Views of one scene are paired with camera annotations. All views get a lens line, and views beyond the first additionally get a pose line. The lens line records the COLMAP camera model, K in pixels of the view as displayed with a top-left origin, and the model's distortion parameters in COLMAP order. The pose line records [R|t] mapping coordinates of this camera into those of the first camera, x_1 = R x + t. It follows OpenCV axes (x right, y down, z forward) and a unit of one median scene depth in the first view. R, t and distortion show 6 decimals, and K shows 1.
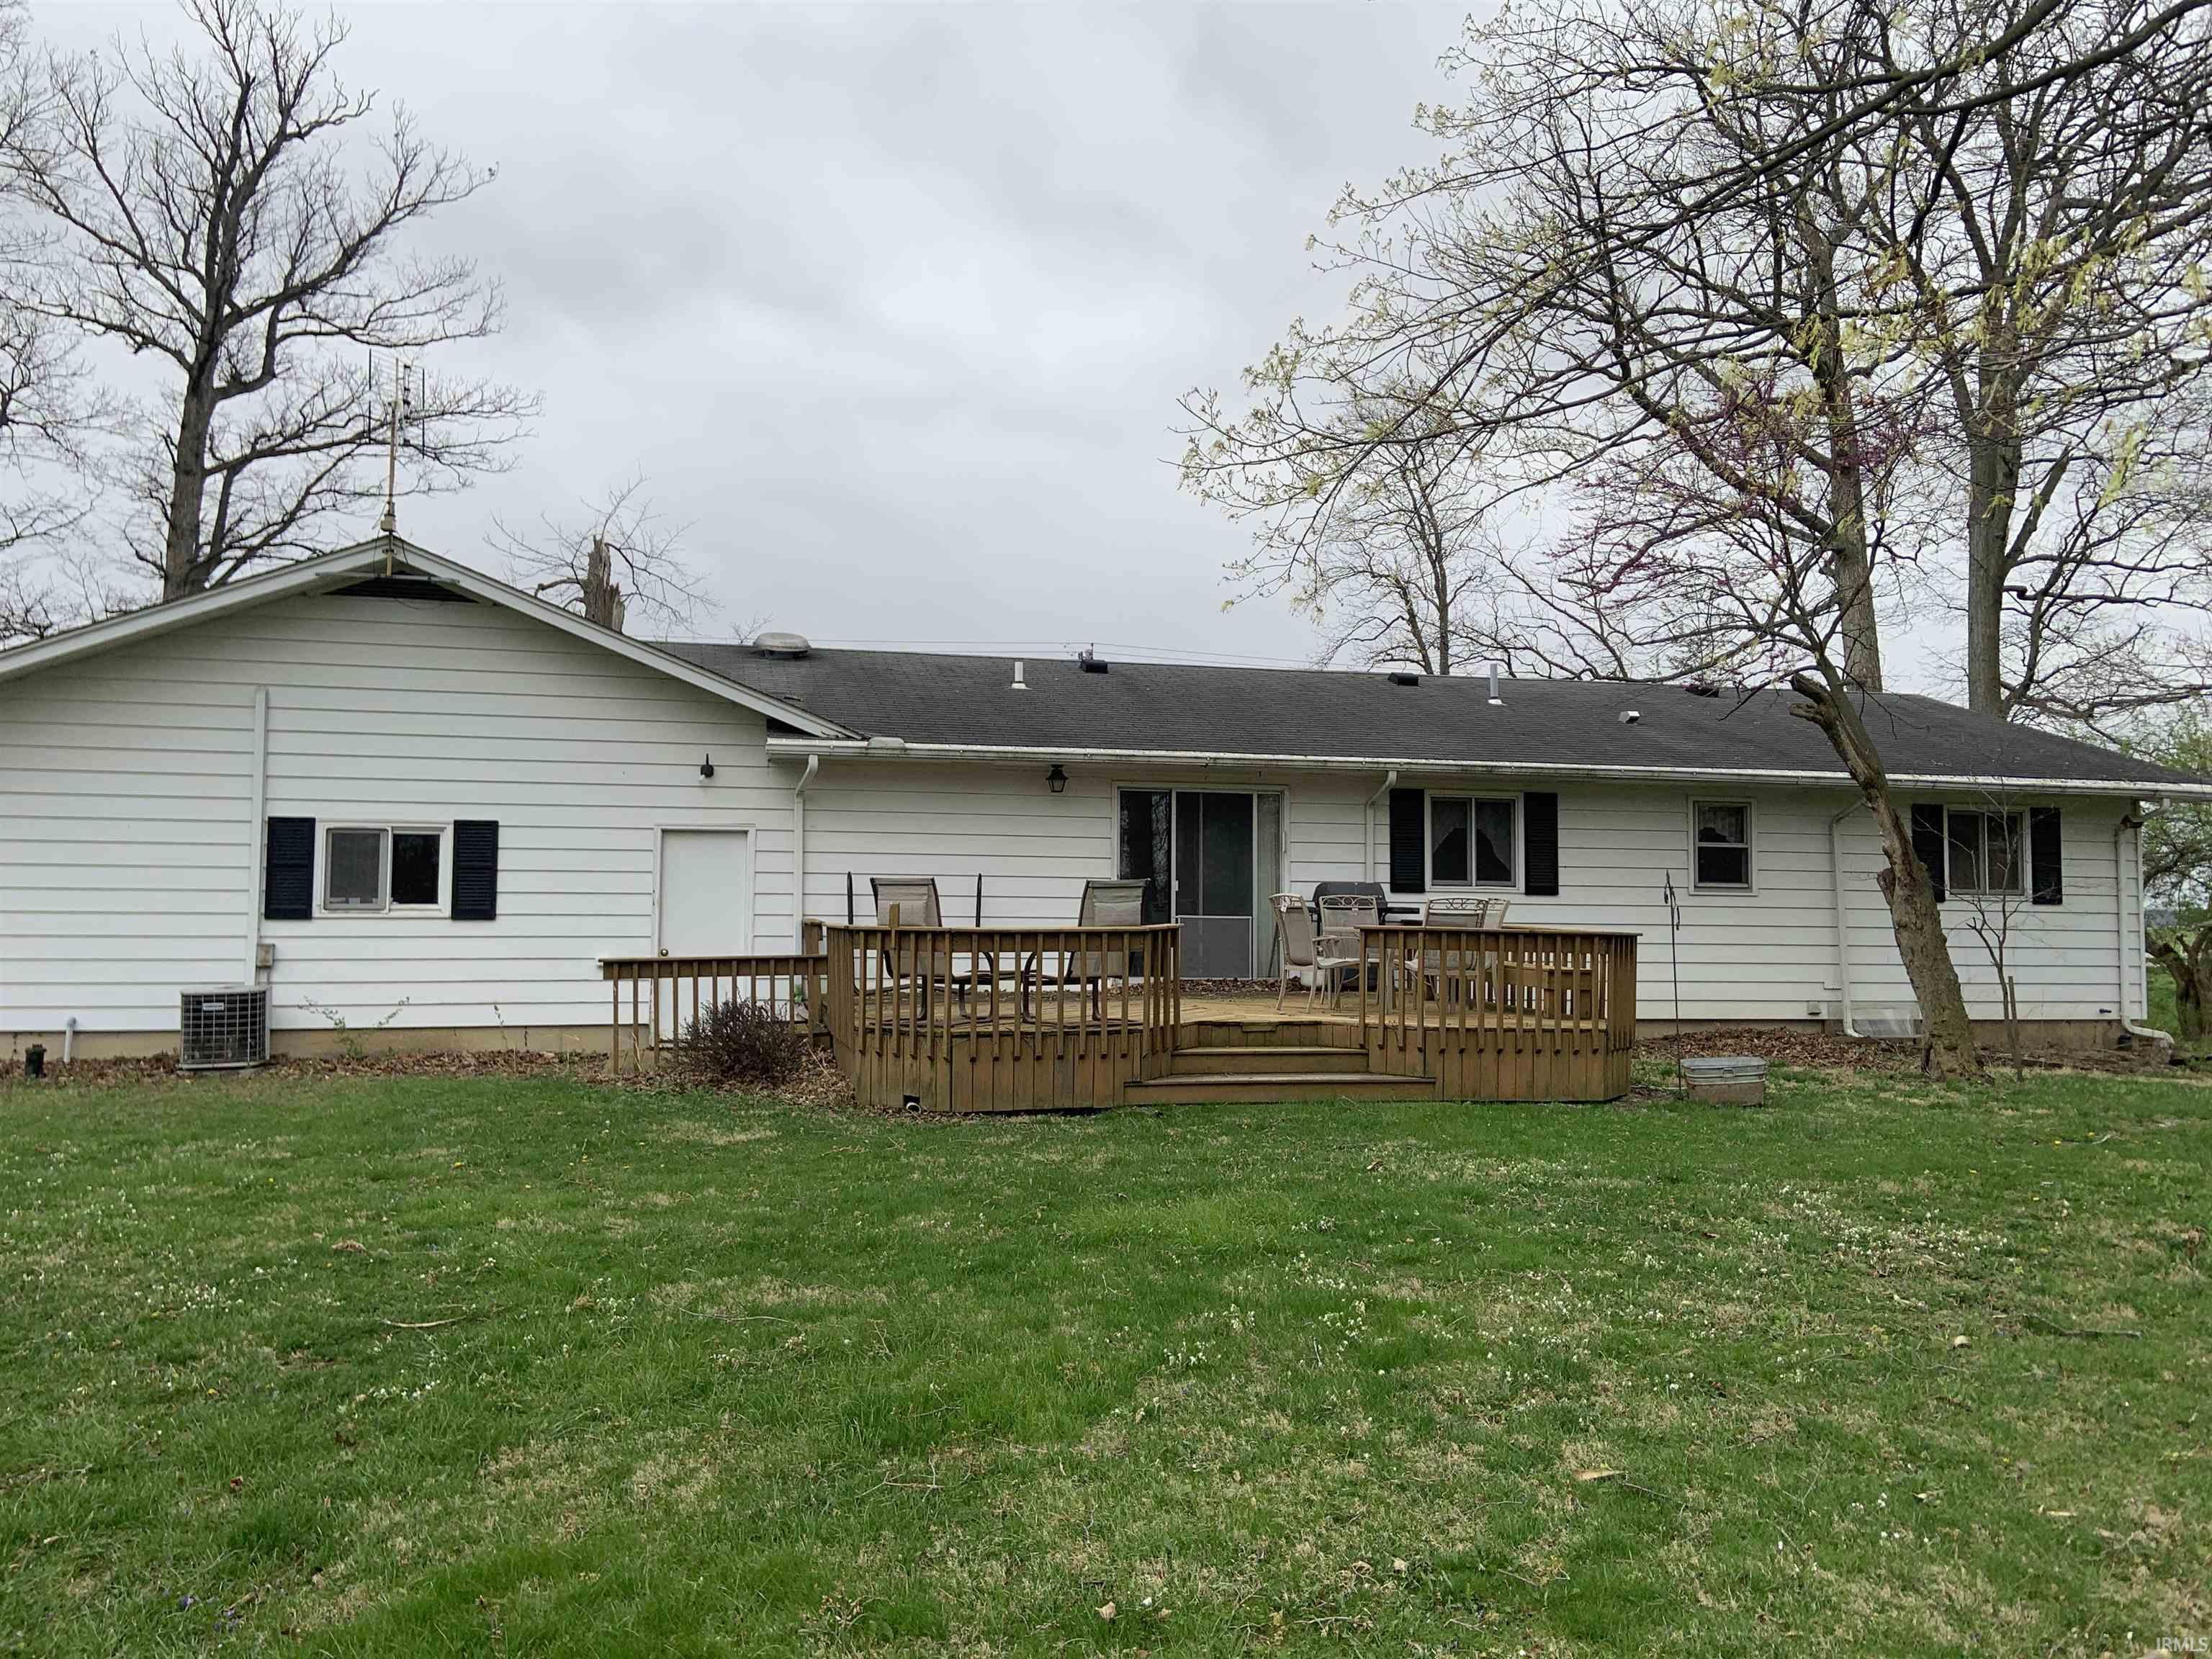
lens RADIAL K [[1828.3, 0, 1110.0], [0, 1828.3, 827.8], [0, 0, 1]] dist [0.065760, -0.010493]
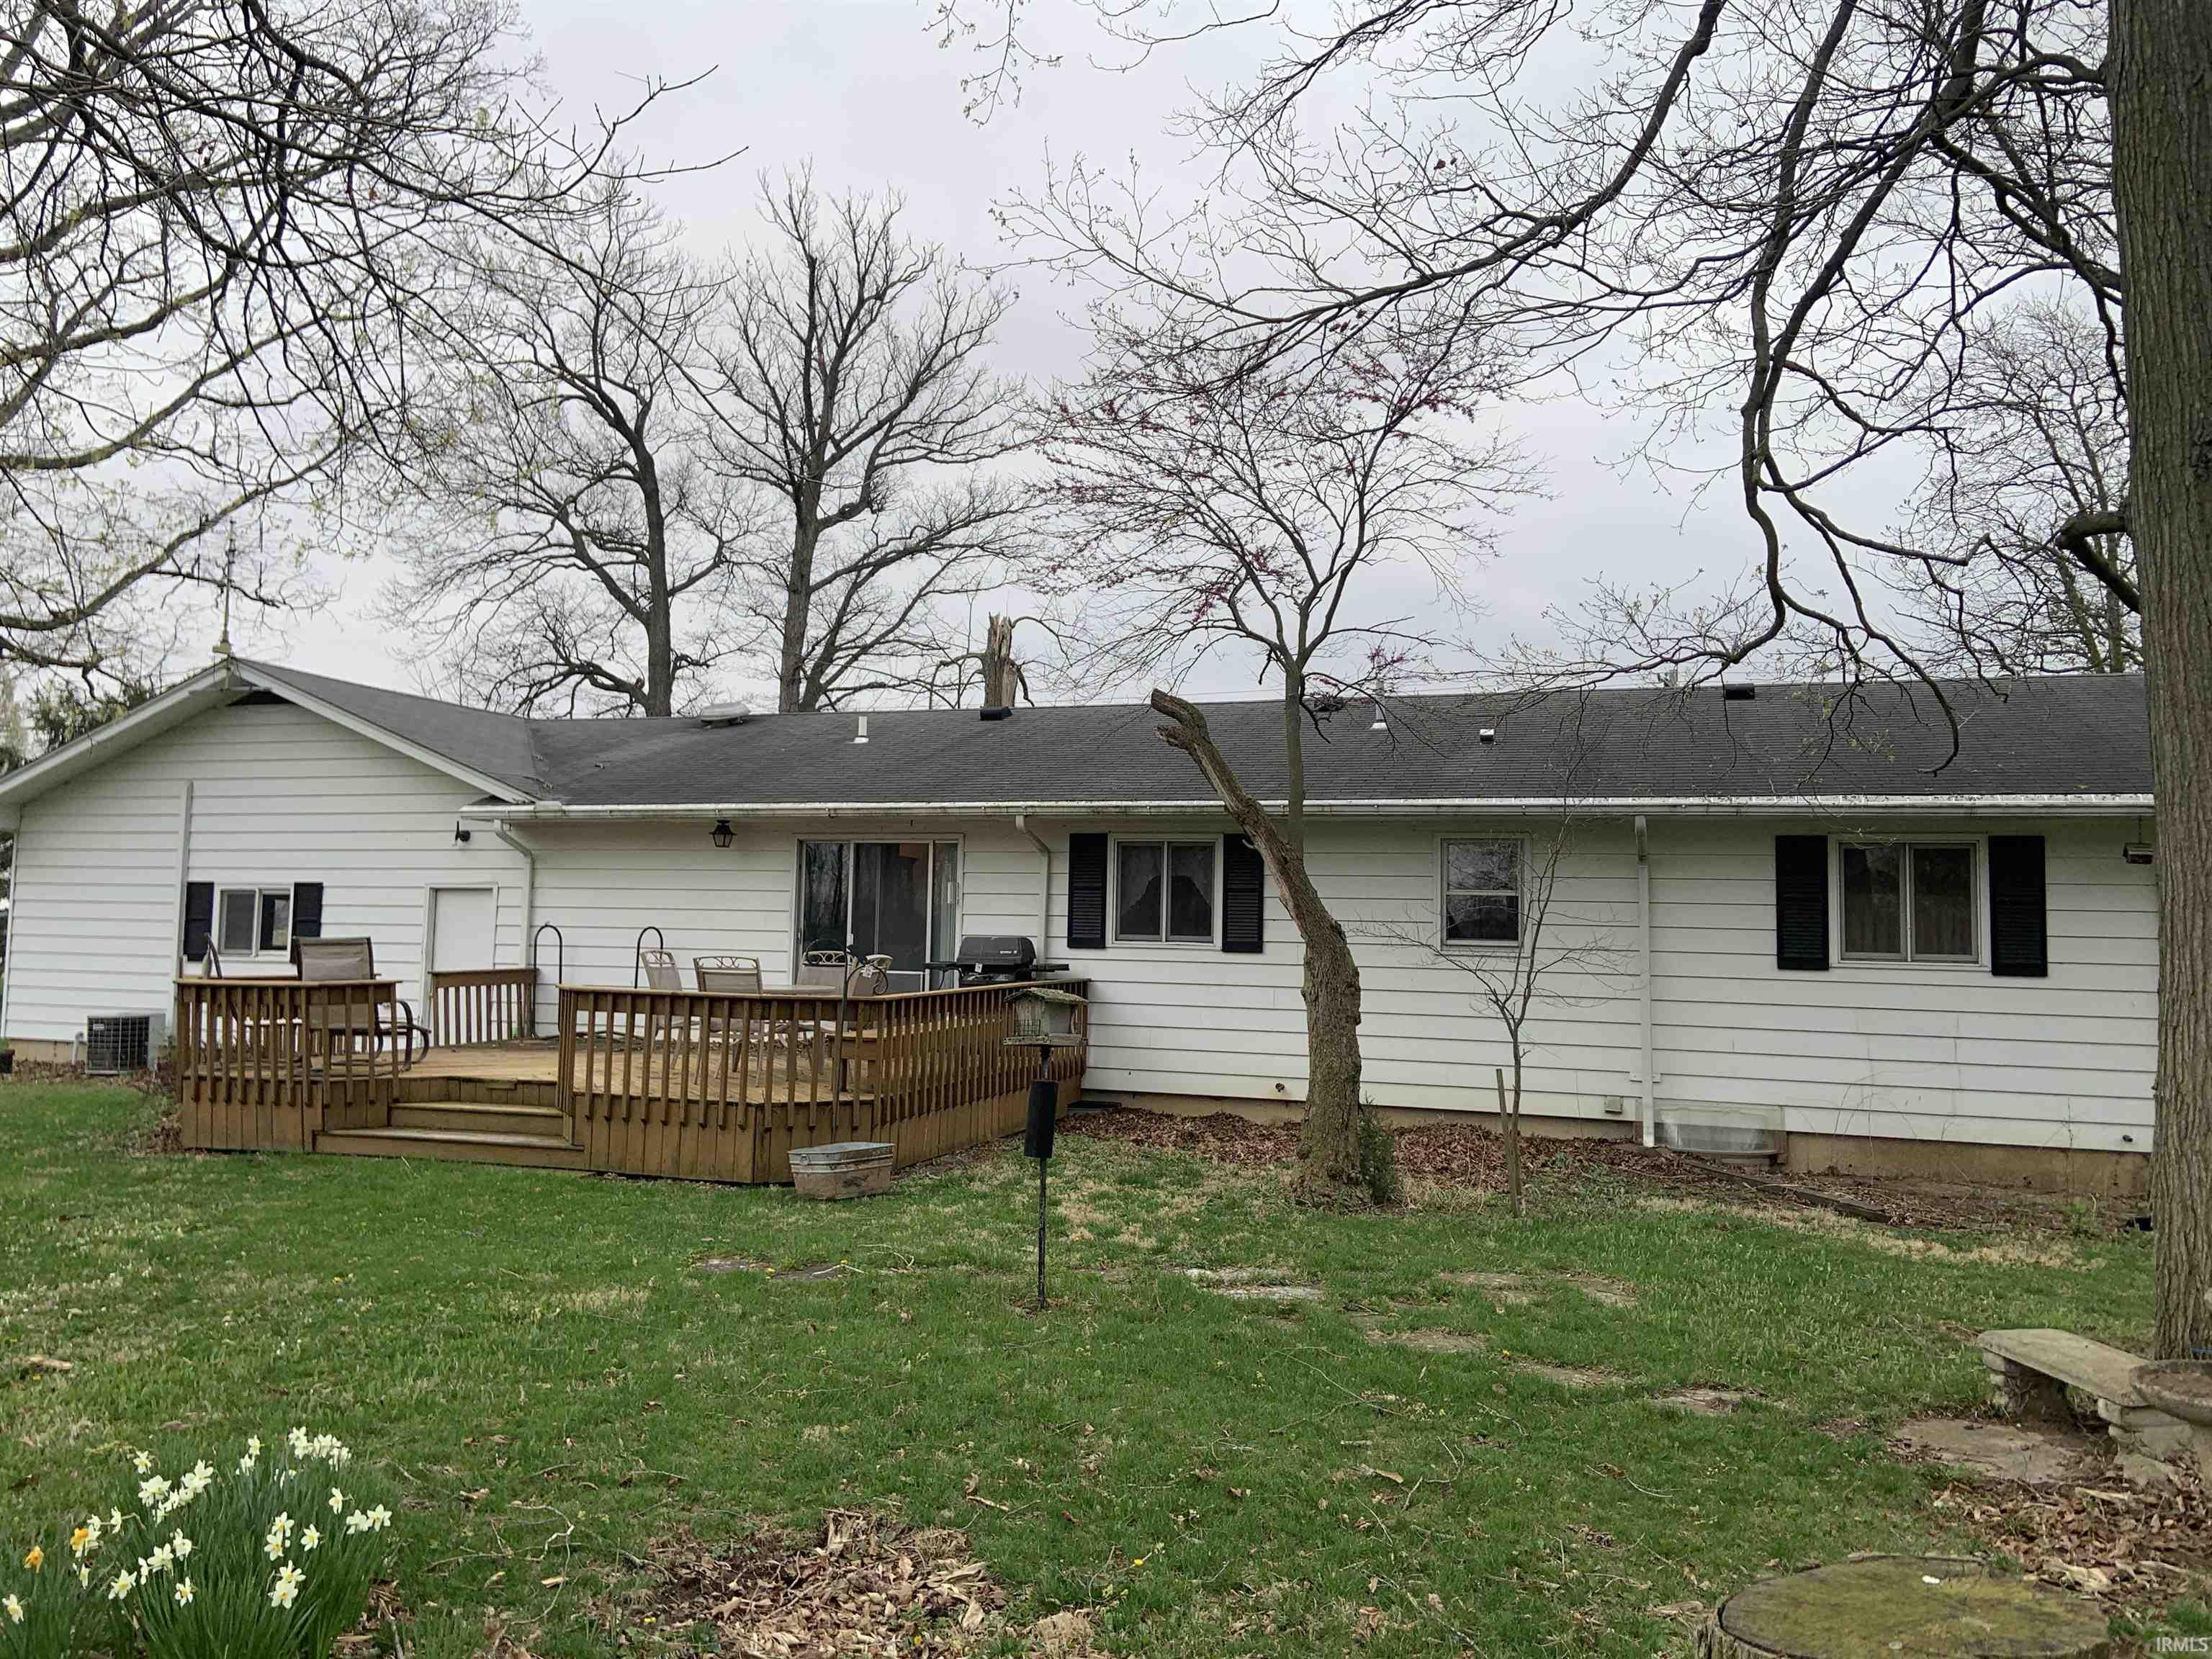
lens RADIAL K [[1828.3, 0, 1107.6], [0, 1828.3, 820.4], [0, 0, 1]] dist [0.065760, -0.010493]
pose [[0.817401, -0.029991, -0.575288, 0.692837], [0.013595, 0.999370, -0.032784, 0.001999], [0.575909, 0.018976, 0.817294, 0.270062]]
